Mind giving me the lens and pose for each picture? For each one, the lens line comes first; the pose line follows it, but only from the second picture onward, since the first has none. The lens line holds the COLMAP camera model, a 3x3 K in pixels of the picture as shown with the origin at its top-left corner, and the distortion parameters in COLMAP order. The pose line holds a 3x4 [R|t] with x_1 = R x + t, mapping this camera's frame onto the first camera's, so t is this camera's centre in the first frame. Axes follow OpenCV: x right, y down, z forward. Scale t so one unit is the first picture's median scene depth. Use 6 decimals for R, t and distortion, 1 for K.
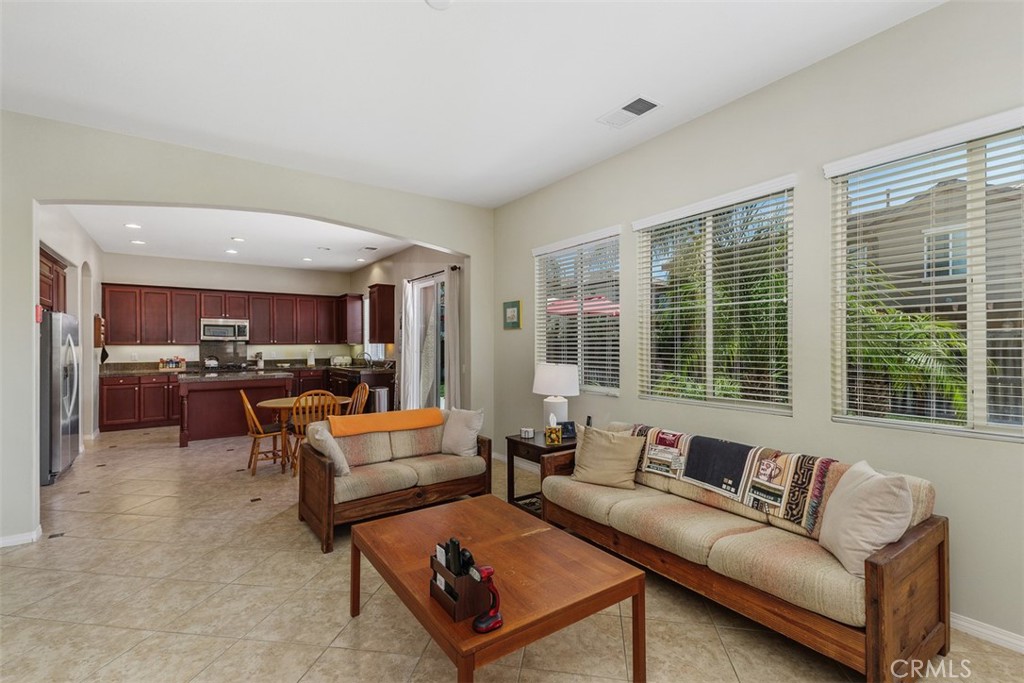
lens RADIAL K [[468.6, 0, 516.5], [0, 468.6, 345.5], [0, 0, 1]] dist [0.040630, -0.000452]
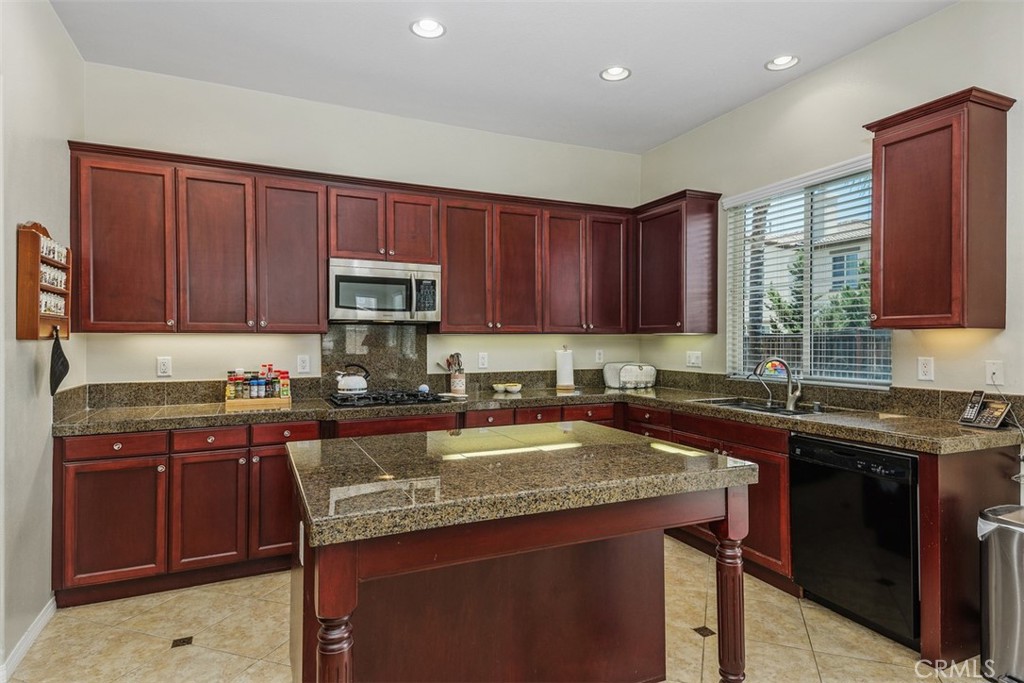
lens RADIAL K [[562.5, 0, 512.0], [0, 562.5, 341.5], [0, 0, 1]] dist [0.045691, -0.000148]
pose [[0.981887, 0.003973, -0.189426, -0.437732], [-0.003300, 0.999987, 0.003871, 0.002667], [0.189439, -0.003176, 0.981887, 0.598582]]
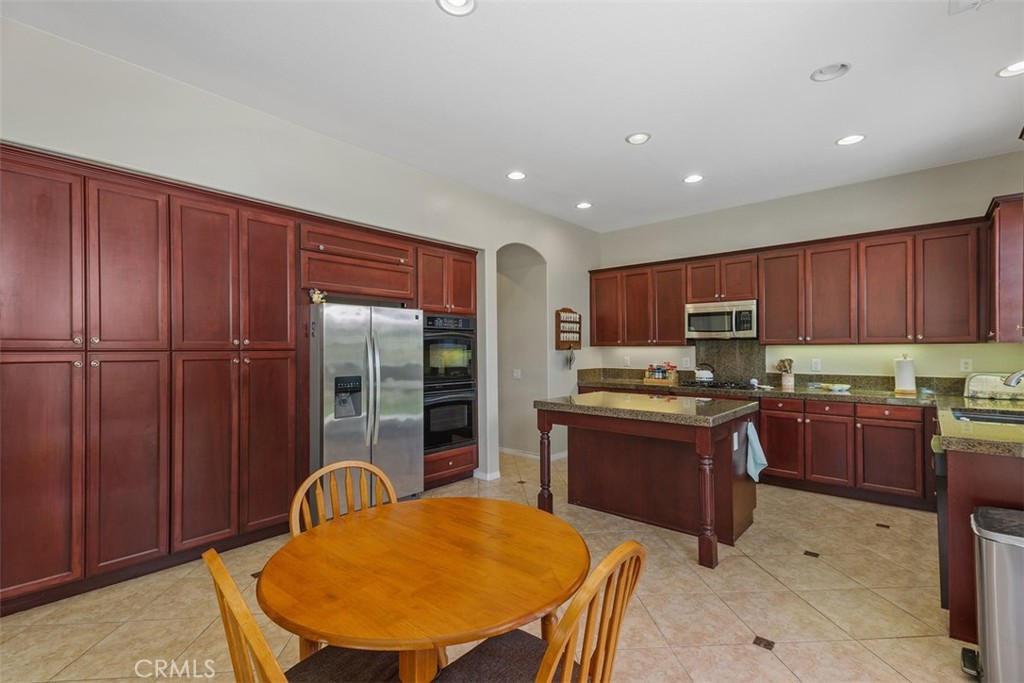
lens RADIAL K [[468.6, 0, 516.5], [0, 468.6, 345.5], [0, 0, 1]] dist [0.040630, -0.000452]
pose [[0.245336, -0.002401, -0.969435, -0.103407], [0.001808, 0.999996, -0.002019, -0.000740], [0.969436, -0.001258, 0.245339, 0.609468]]
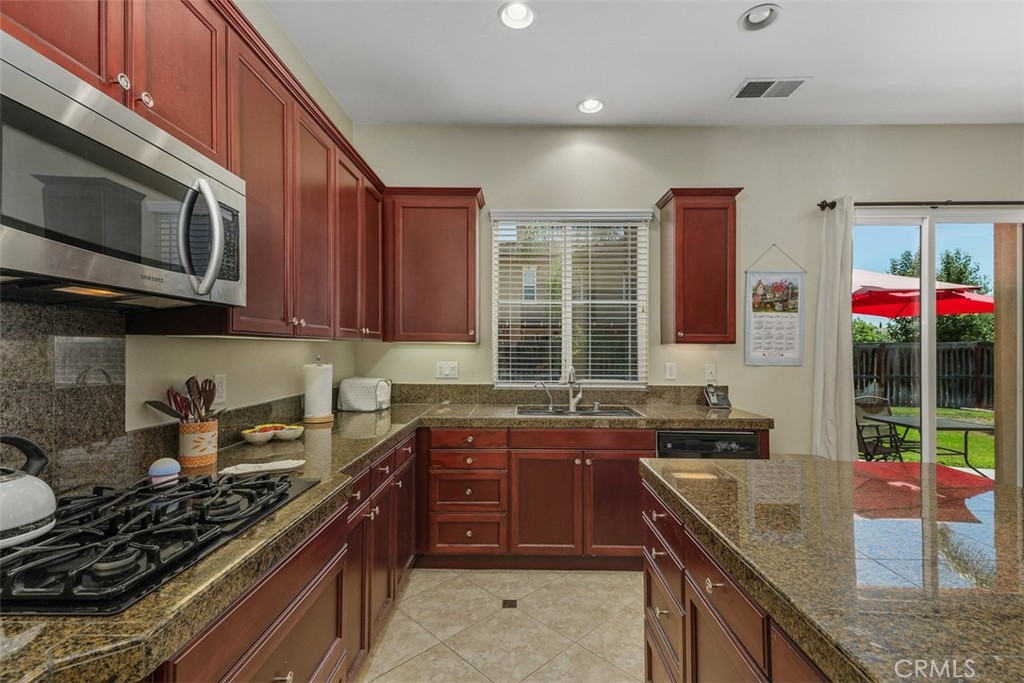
lens RADIAL K [[468.6, 0, 516.5], [0, 468.6, 345.5], [0, 0, 1]] dist [0.040630, -0.000452]
pose [[0.581842, 0.014425, 0.813174, -0.656786], [-0.008509, 0.999896, -0.011649, 0.003344], [-0.813257, -0.000141, 0.581904, 0.847910]]
